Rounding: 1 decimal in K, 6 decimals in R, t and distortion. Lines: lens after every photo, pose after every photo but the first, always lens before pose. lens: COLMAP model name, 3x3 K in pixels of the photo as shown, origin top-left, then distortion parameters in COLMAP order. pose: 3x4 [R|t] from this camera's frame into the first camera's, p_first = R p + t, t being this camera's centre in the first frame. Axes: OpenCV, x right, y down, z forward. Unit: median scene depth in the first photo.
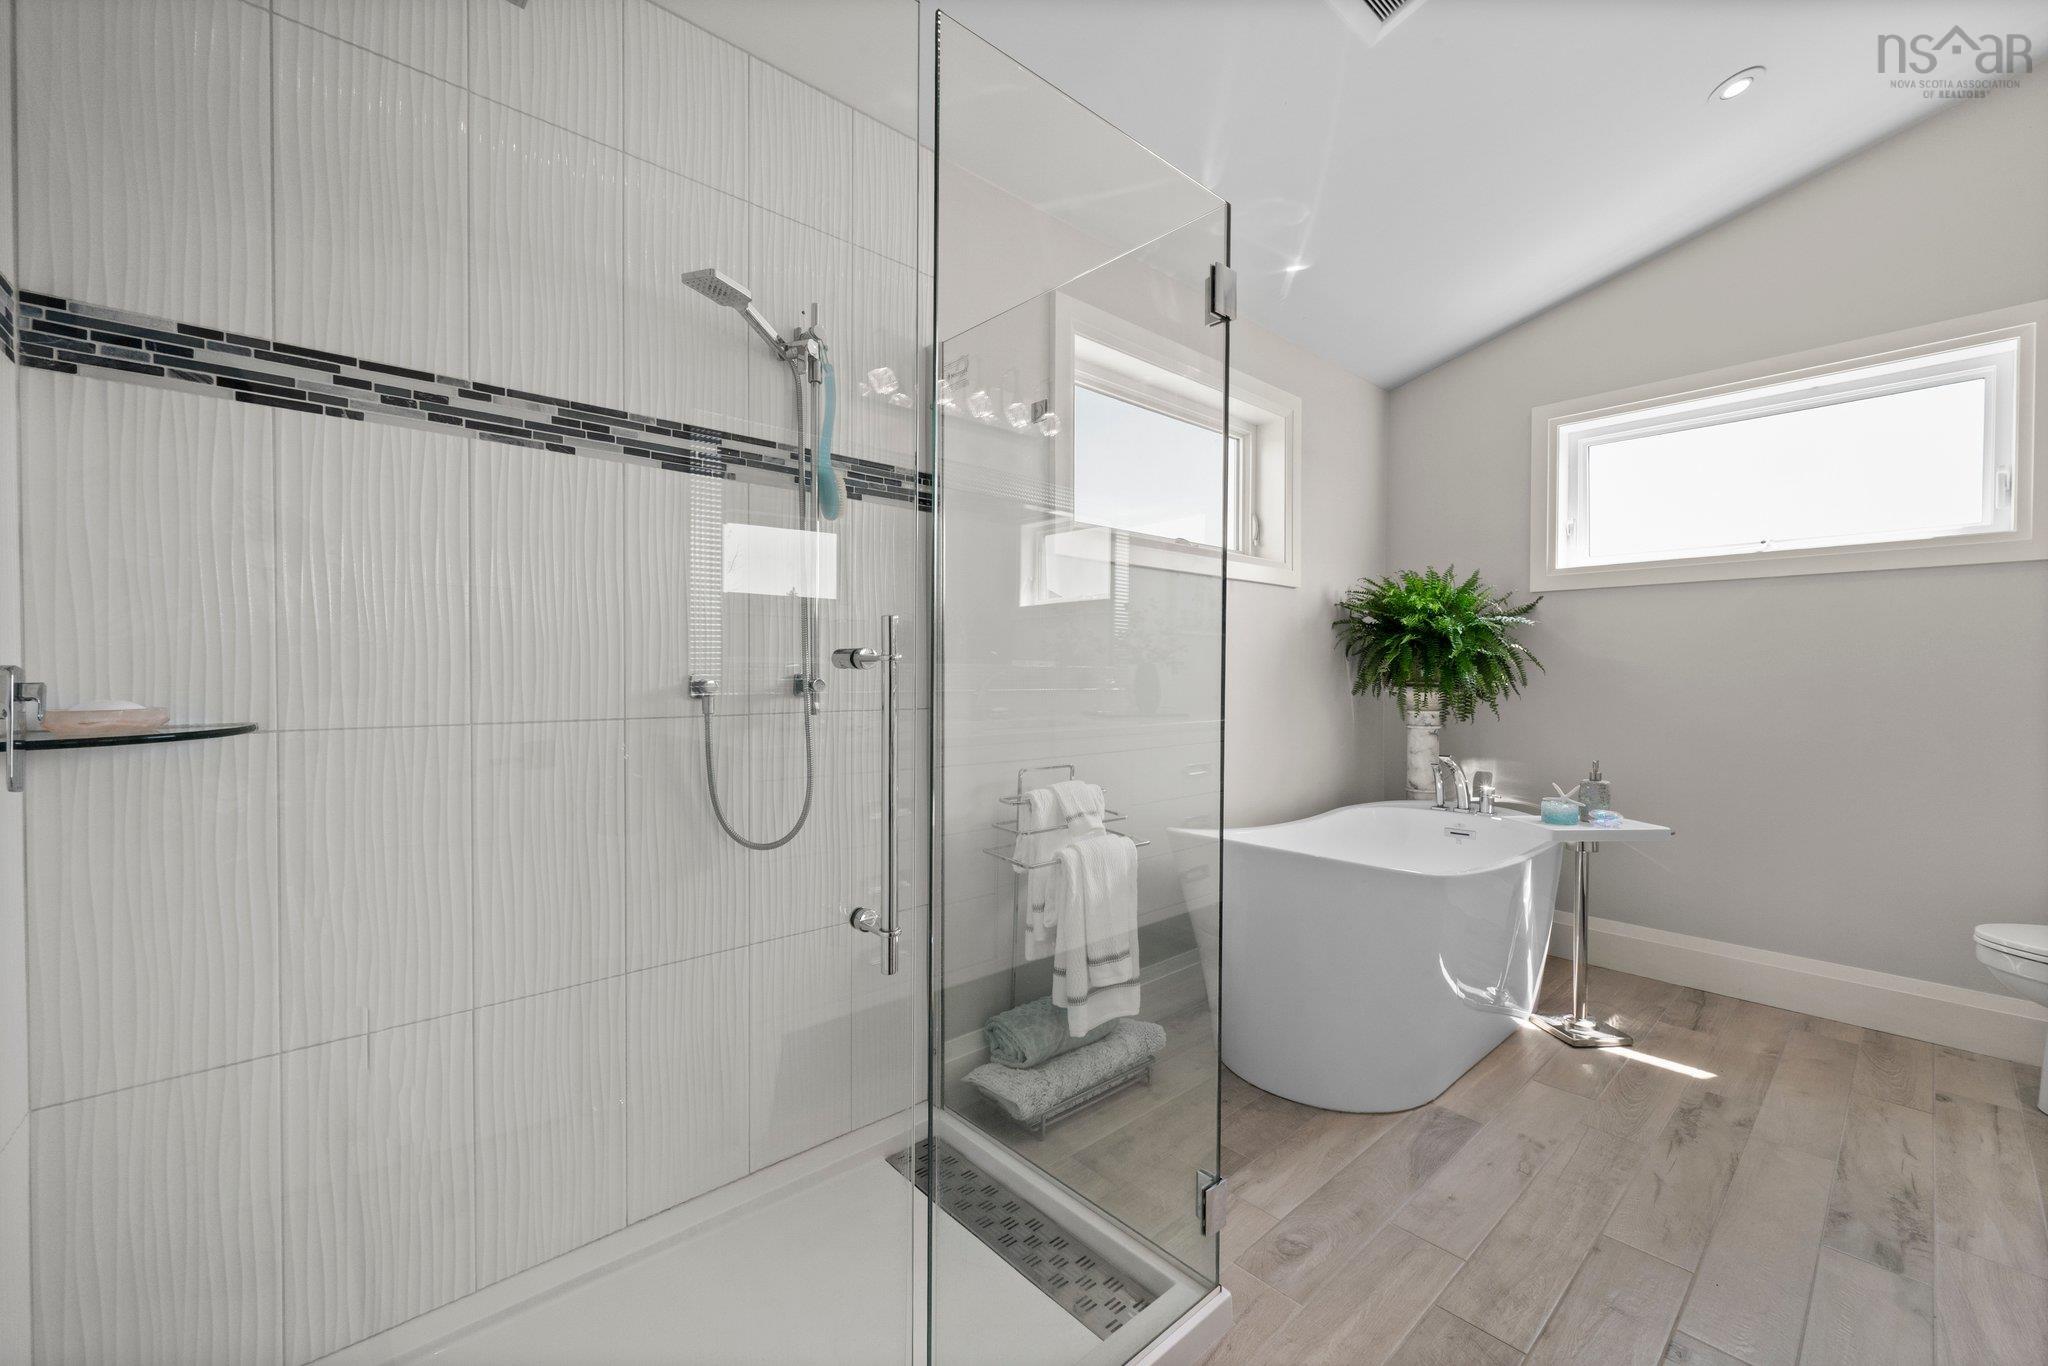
lens RADIAL K [[815.9, 0, 1027.0], [0, 815.9, 680.6], [0, 0, 1]] dist [0.000196, 0.000113]
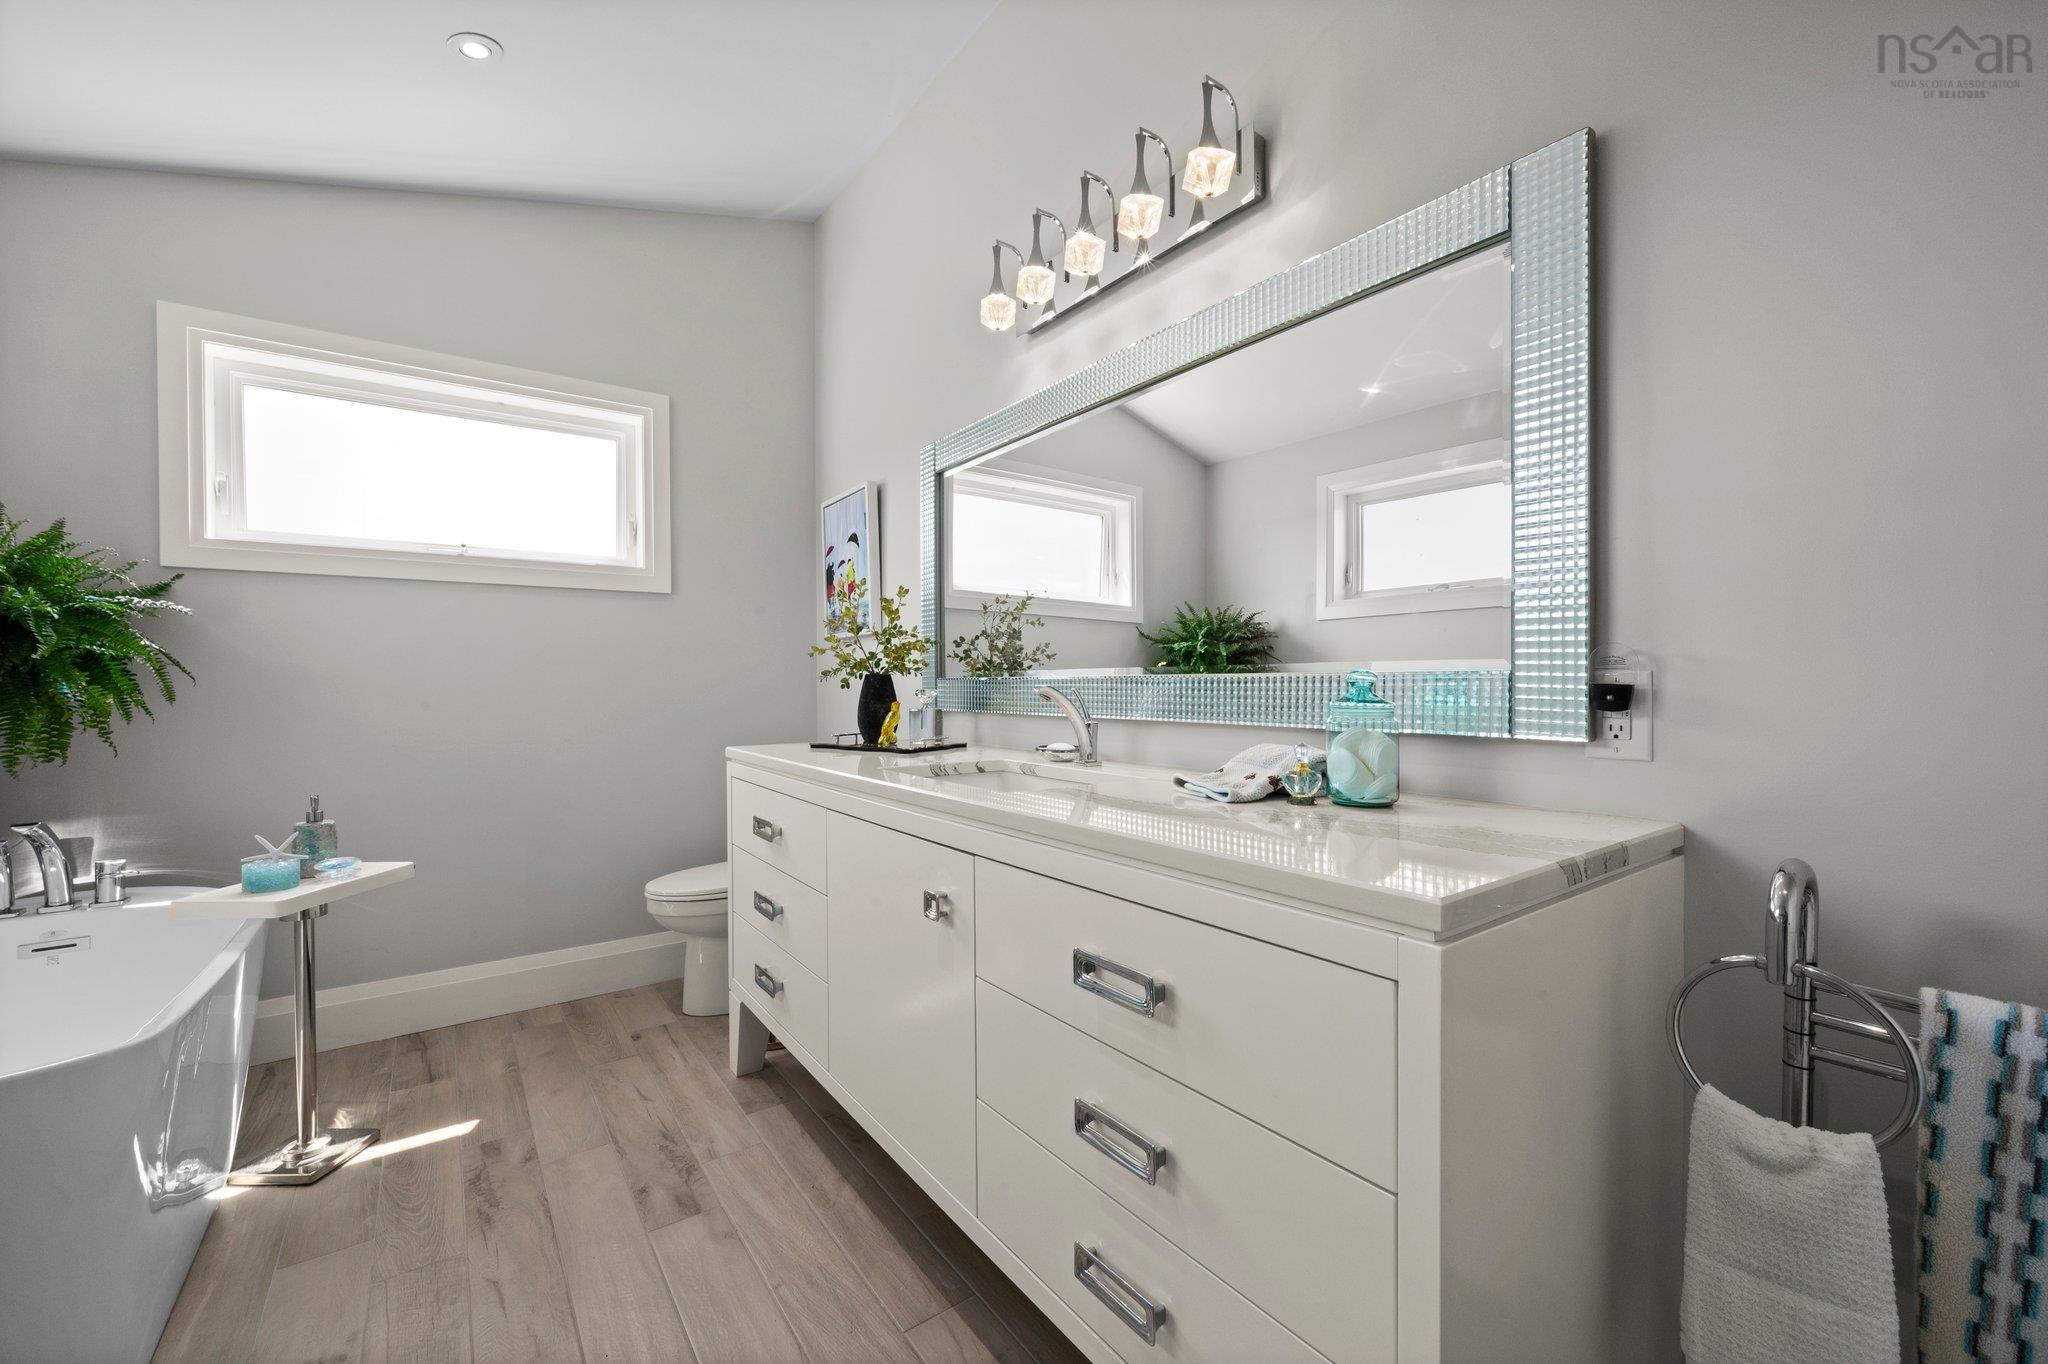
lens RADIAL K [[821.1, 0, 1026.5], [0, 821.1, 686.1], [0, 0, 1]] dist [0.000331, -0.000003]
pose [[0.102580, -0.012496, 0.994646, -0.002661], [0.015683, 0.999817, 0.010944, -0.003758], [-0.994601, 0.014476, 0.102757, 0.288177]]
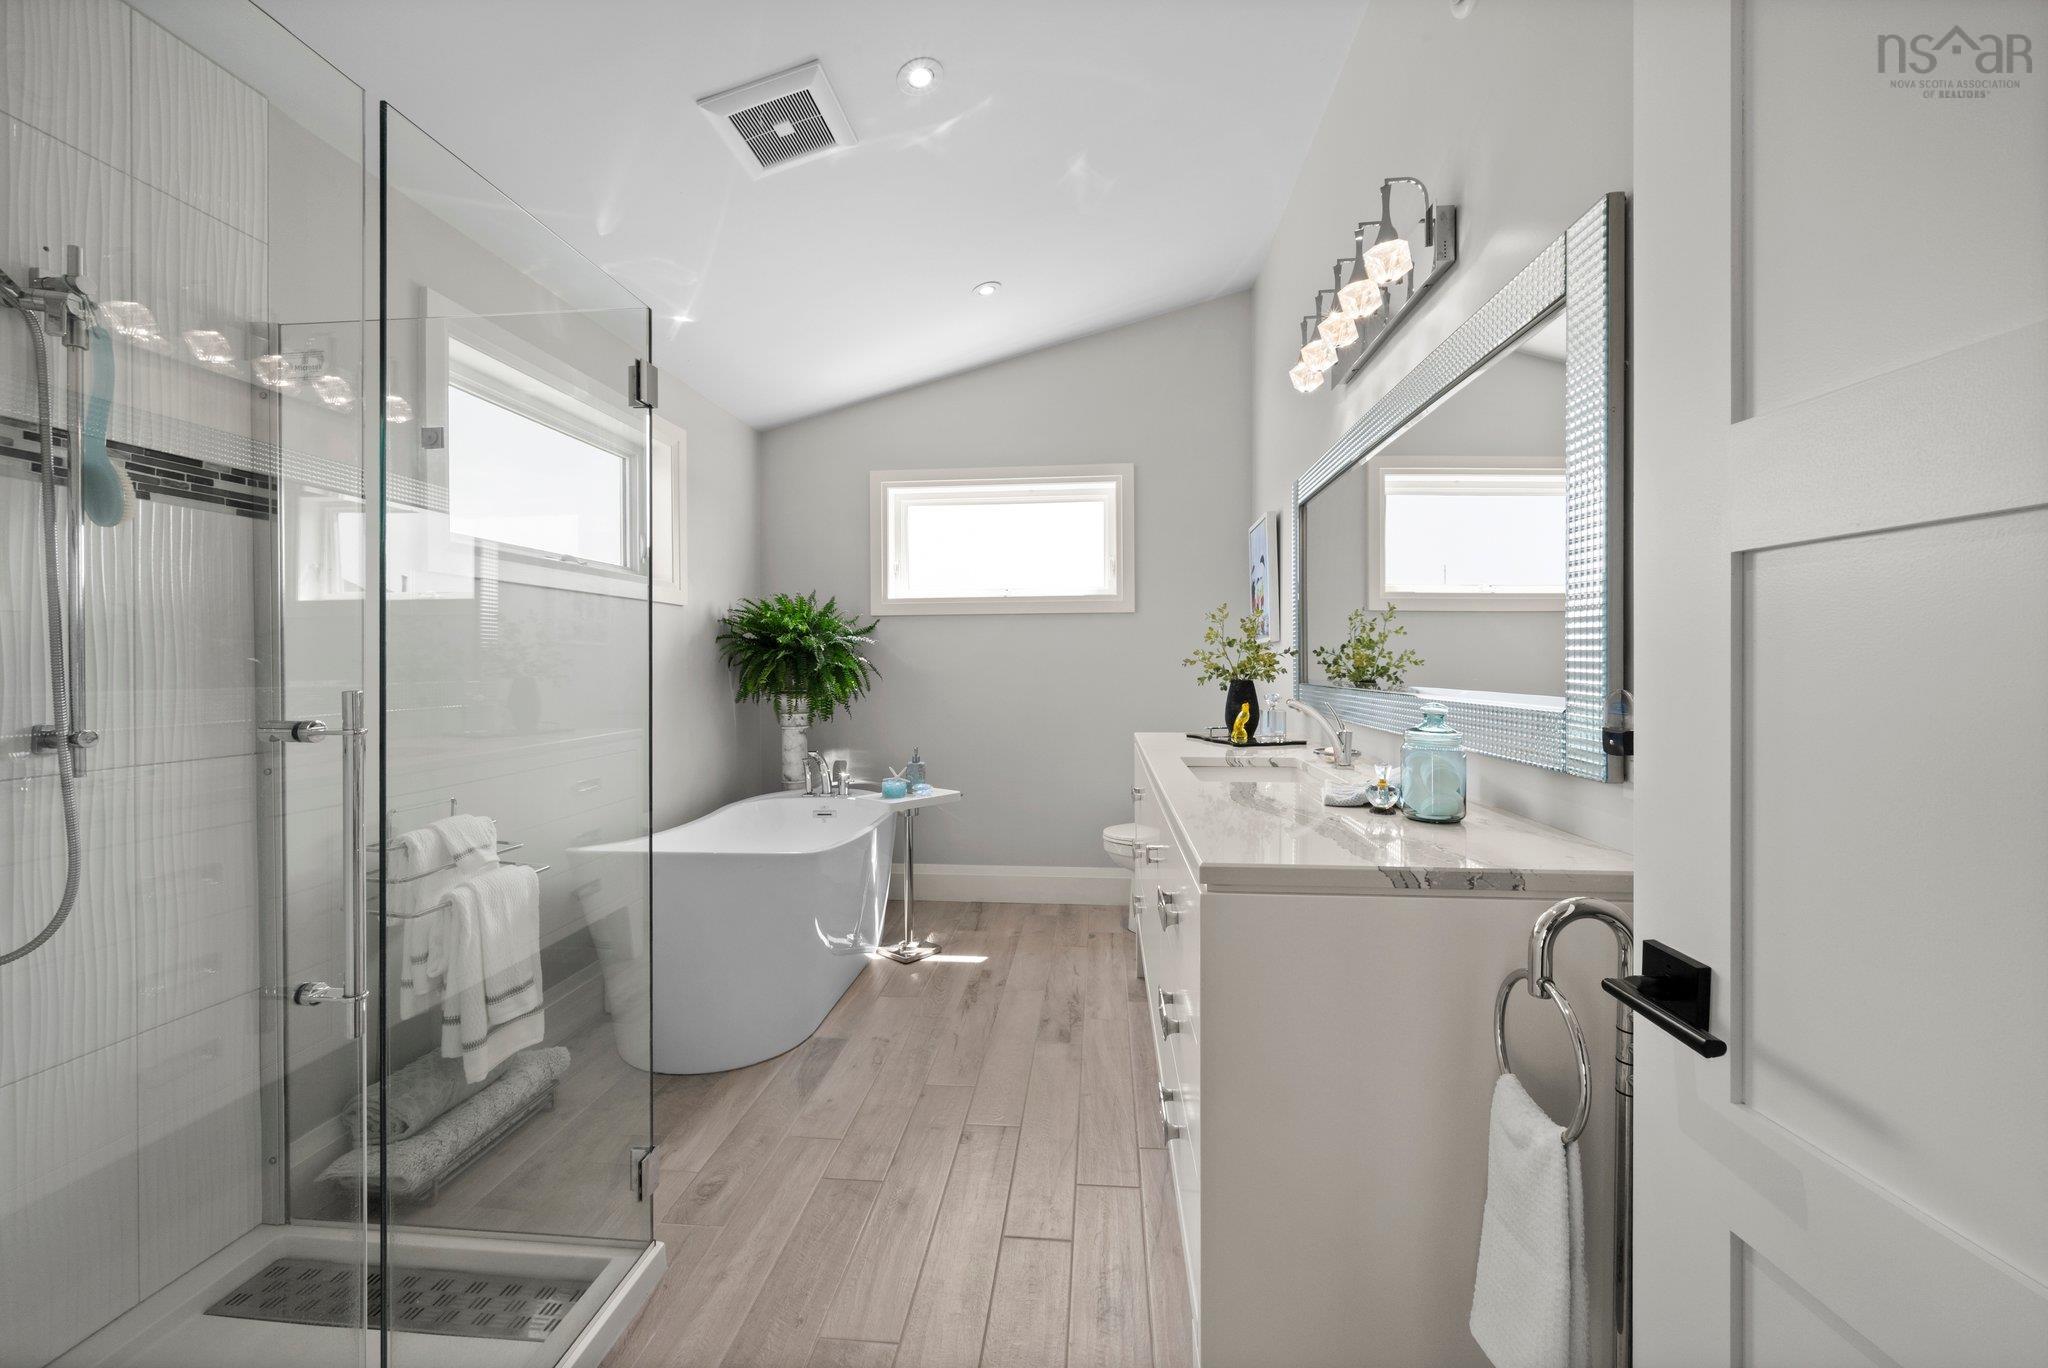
lens RADIAL K [[819.9, 0, 1018.9], [0, 819.9, 660.3], [0, 0, 1]] dist [-0.001372, -0.000398]
pose [[0.741569, -0.008275, 0.670825, -0.096490], [0.016568, 0.999845, -0.005982, -0.040020], [-0.670672, 0.015550, 0.741591, -0.138150]]
